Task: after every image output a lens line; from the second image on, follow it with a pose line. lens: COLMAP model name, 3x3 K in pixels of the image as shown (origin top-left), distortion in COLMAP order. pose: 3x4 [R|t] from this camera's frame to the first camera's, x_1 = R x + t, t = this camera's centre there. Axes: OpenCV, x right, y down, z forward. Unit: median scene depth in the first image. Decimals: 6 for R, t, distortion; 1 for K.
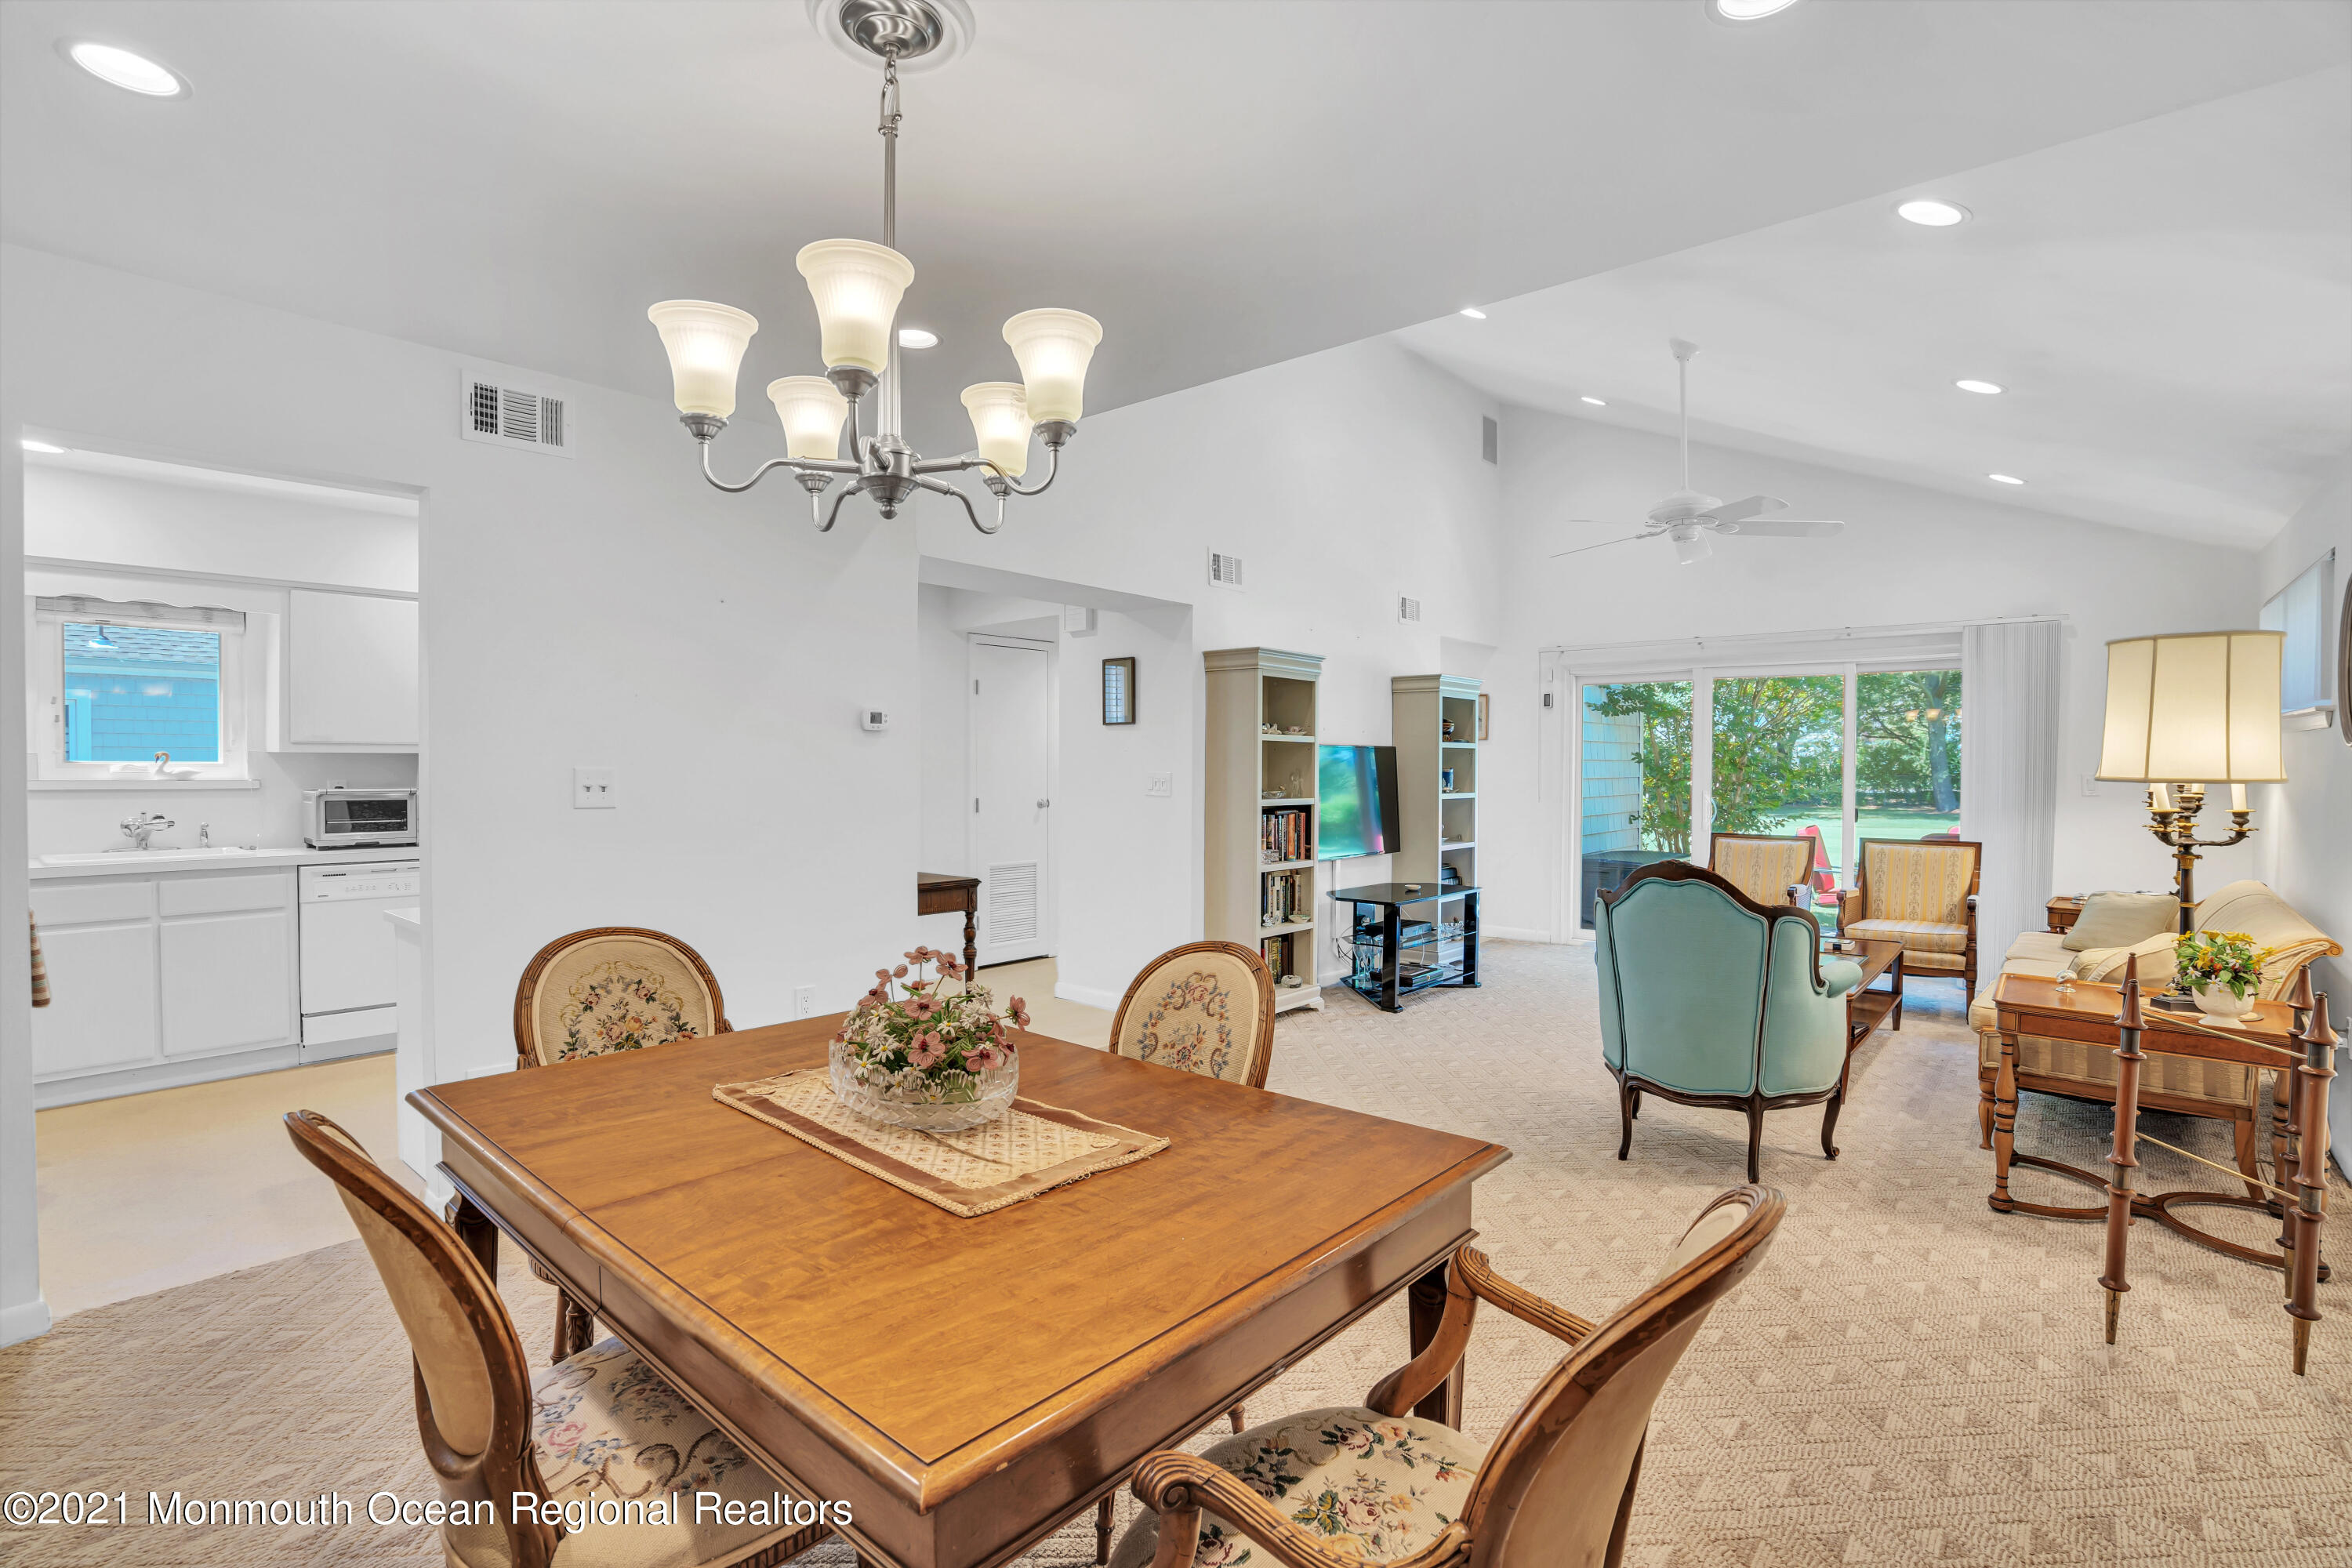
lens RADIAL K [[1076.4, 0, 1176.0], [0, 1076.4, 784.0], [0, 0, 1]] dist [-0.052872, 0.019146]
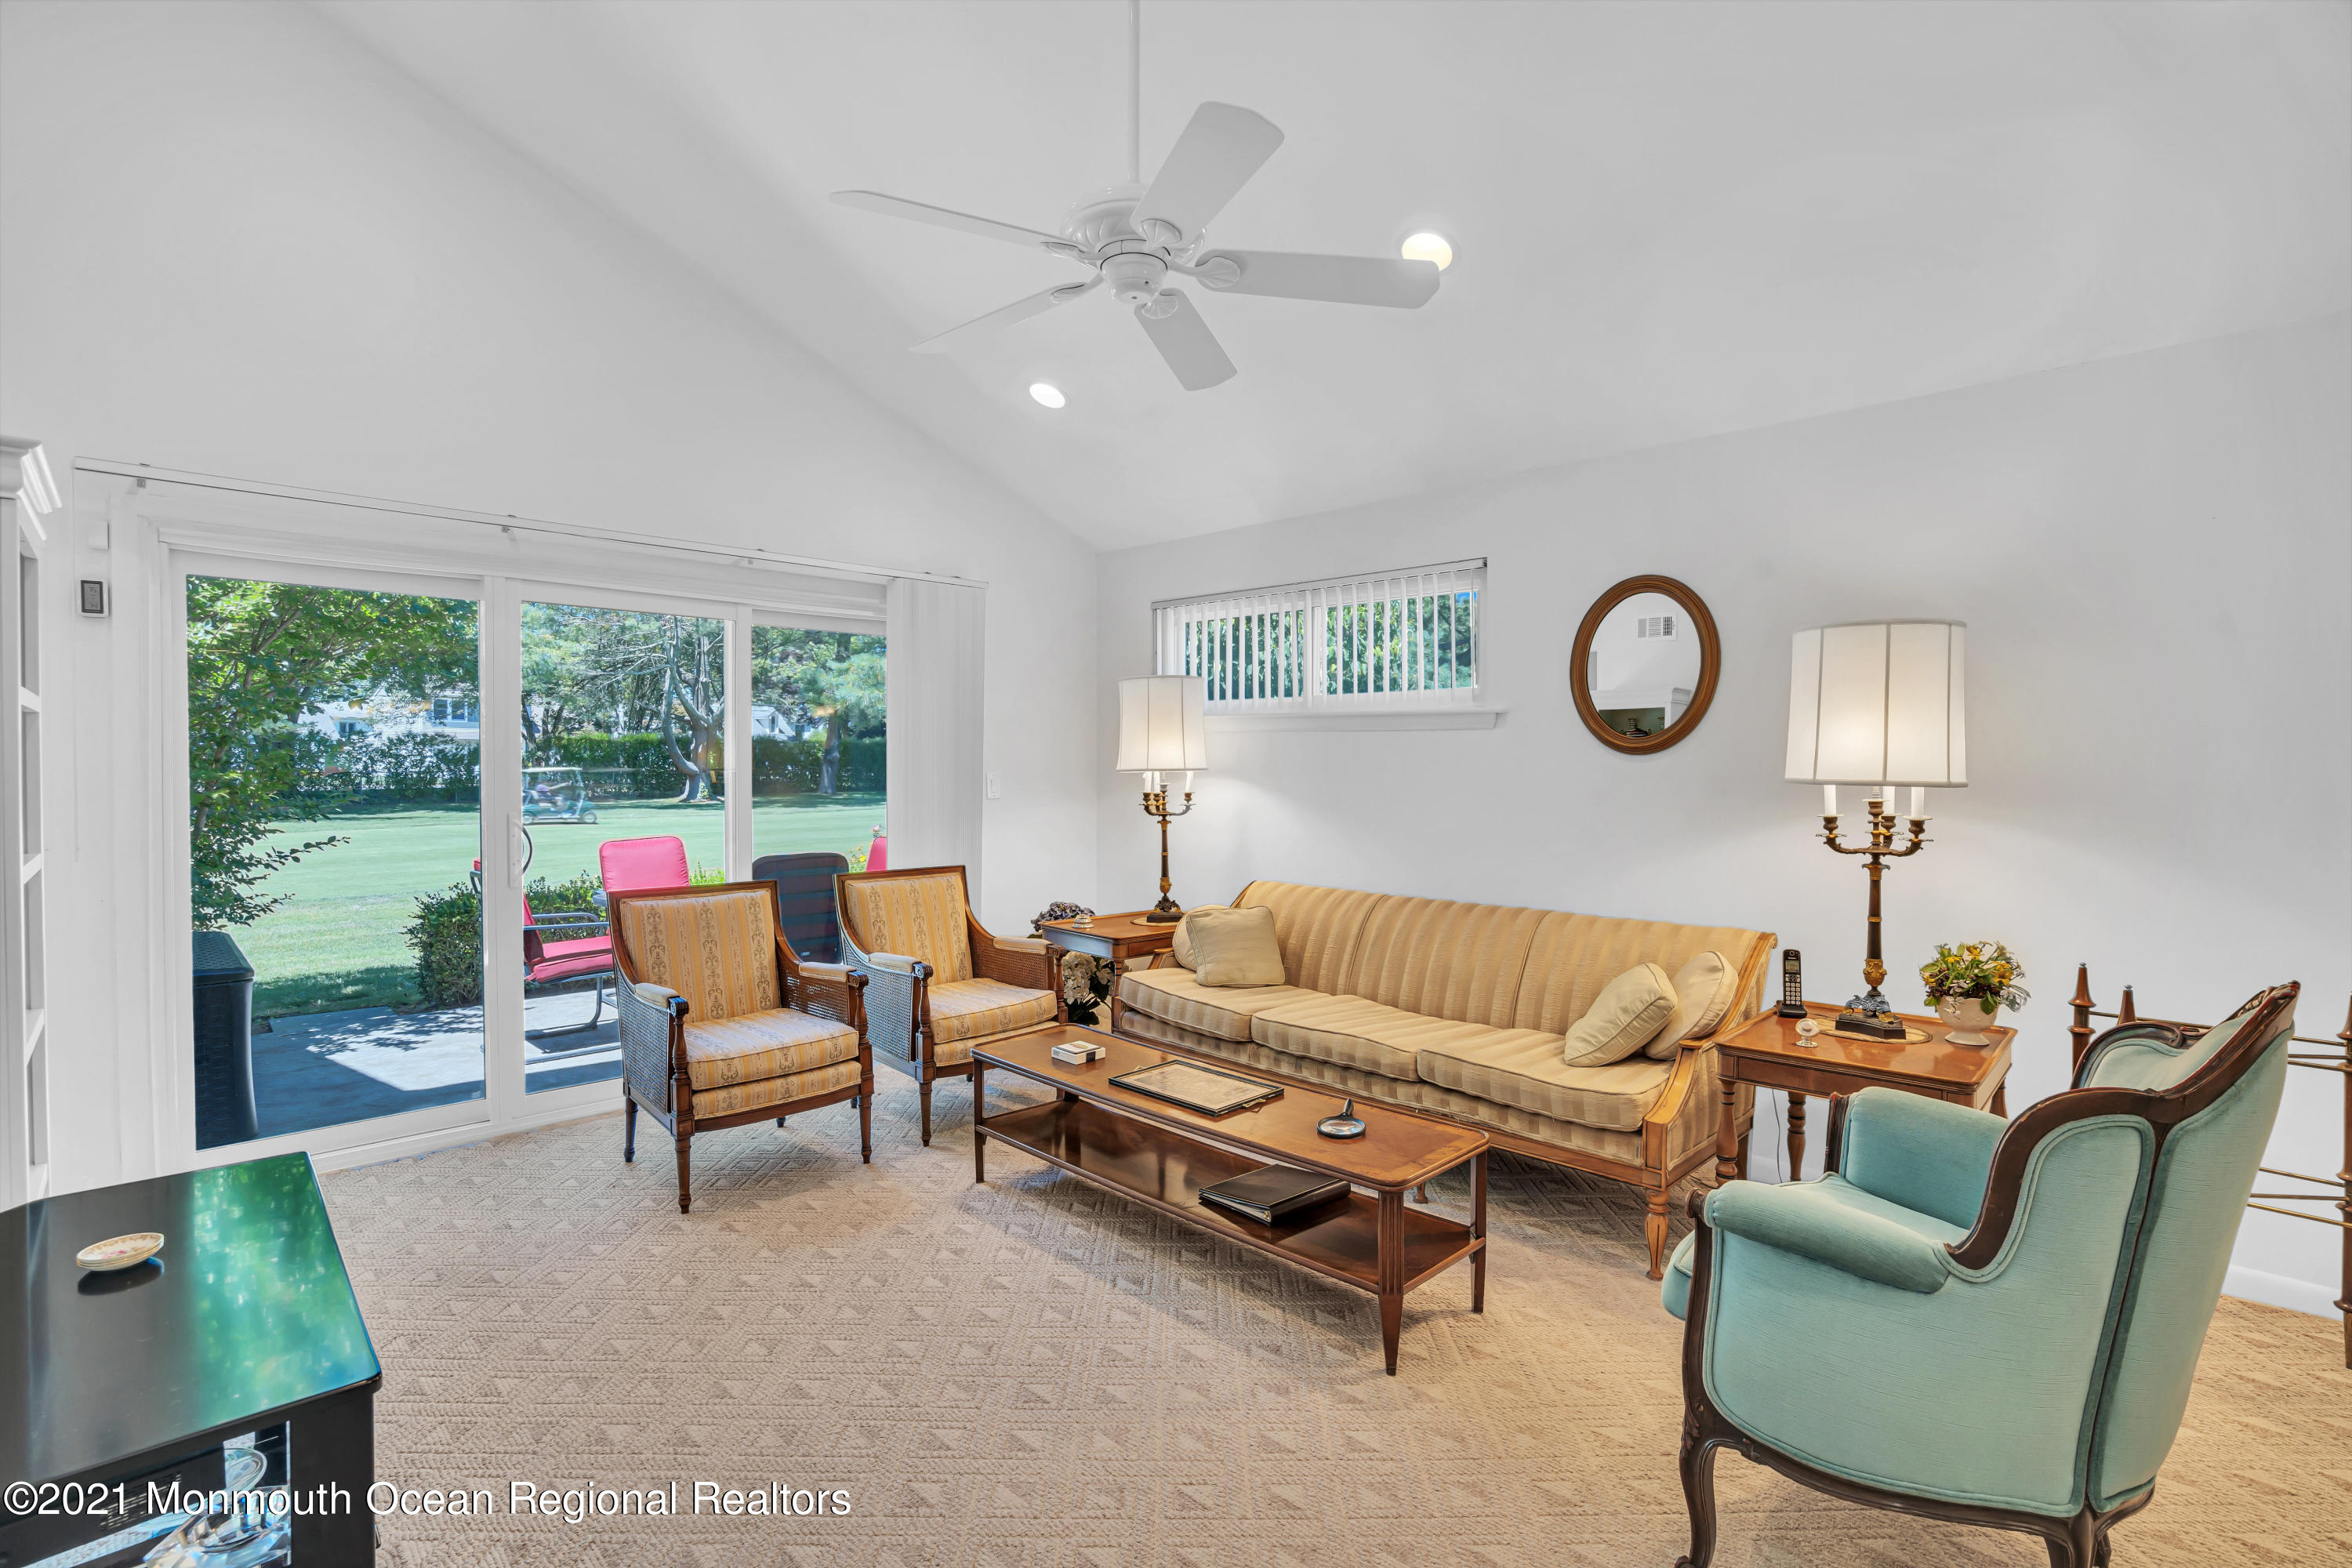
lens RADIAL K [[1076.4, 0, 1176.0], [0, 1076.4, 784.0], [0, 0, 1]] dist [-0.052872, 0.019146]
pose [[0.092402, -0.019229, 0.995536, 0.008357], [0.016789, 0.999701, 0.017751, -0.013878], [-0.995580, 0.015074, 0.092698, 0.764164]]
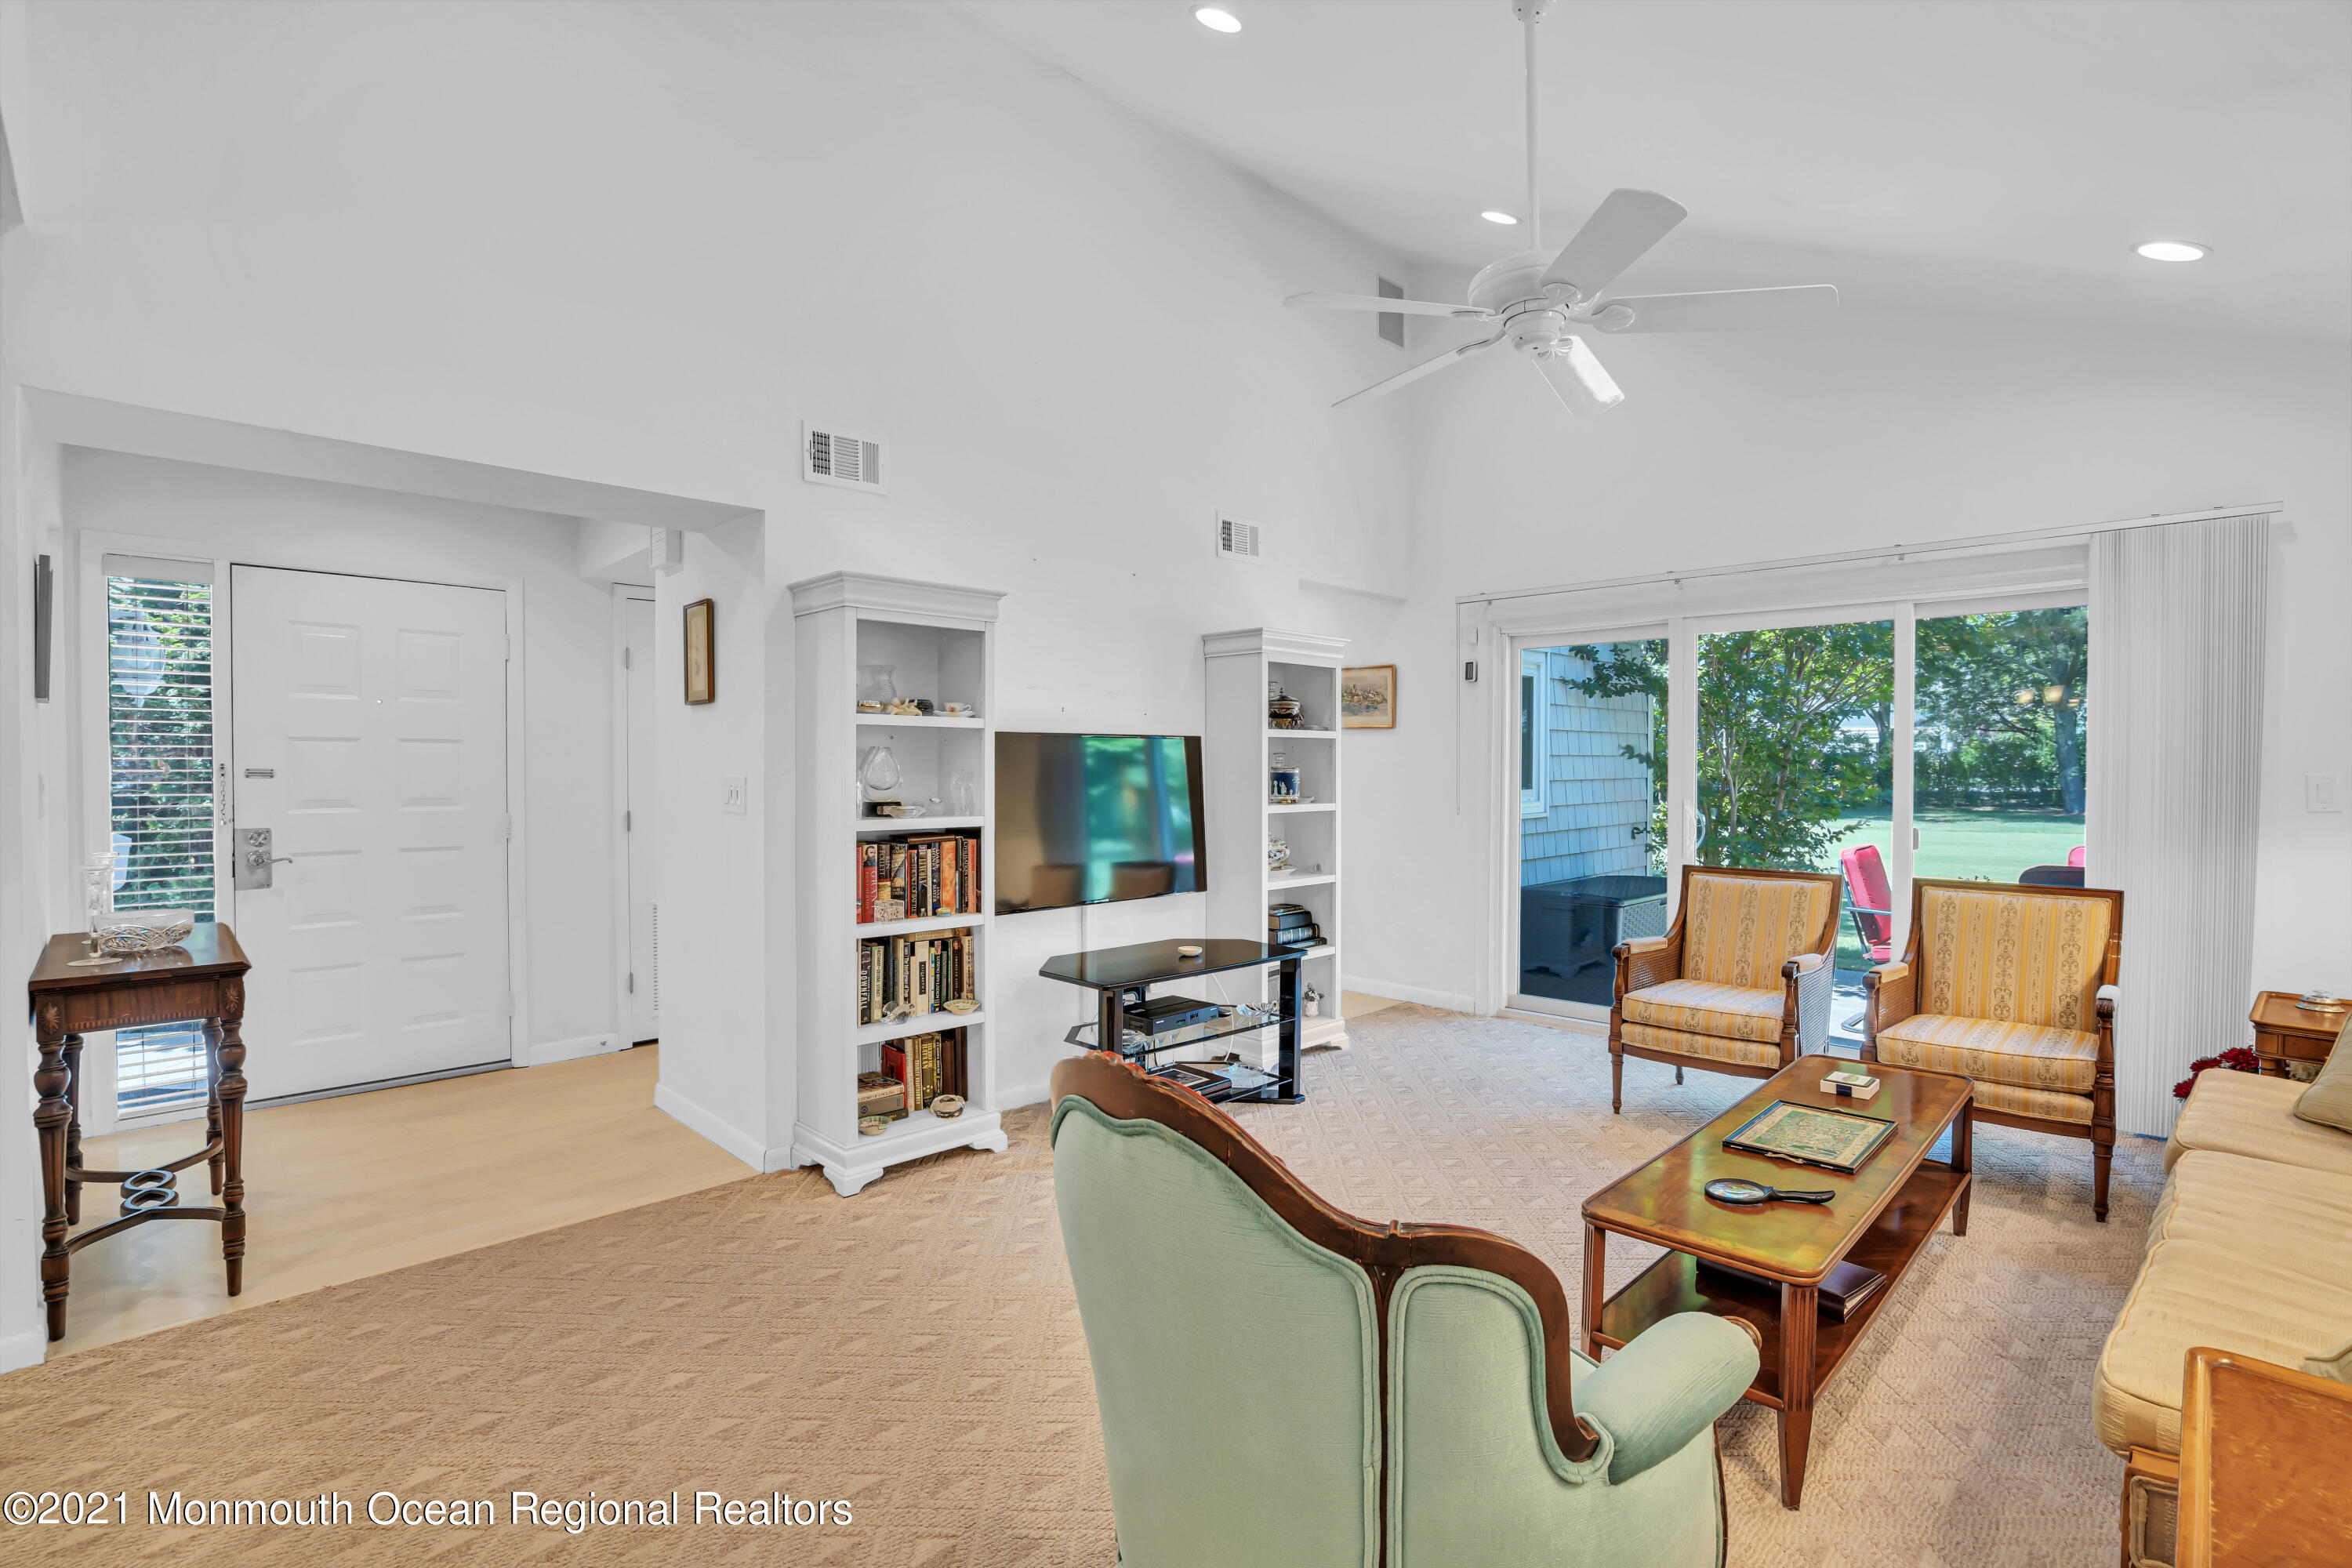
lens RADIAL K [[1076.4, 0, 1176.0], [0, 1076.4, 784.0], [0, 0, 1]] dist [-0.052872, 0.019146]
pose [[0.996793, -0.001759, -0.080001, 0.279000], [0.001842, 0.999998, 0.000957, -0.005834], [0.080000, -0.001101, 0.996794, 0.367034]]
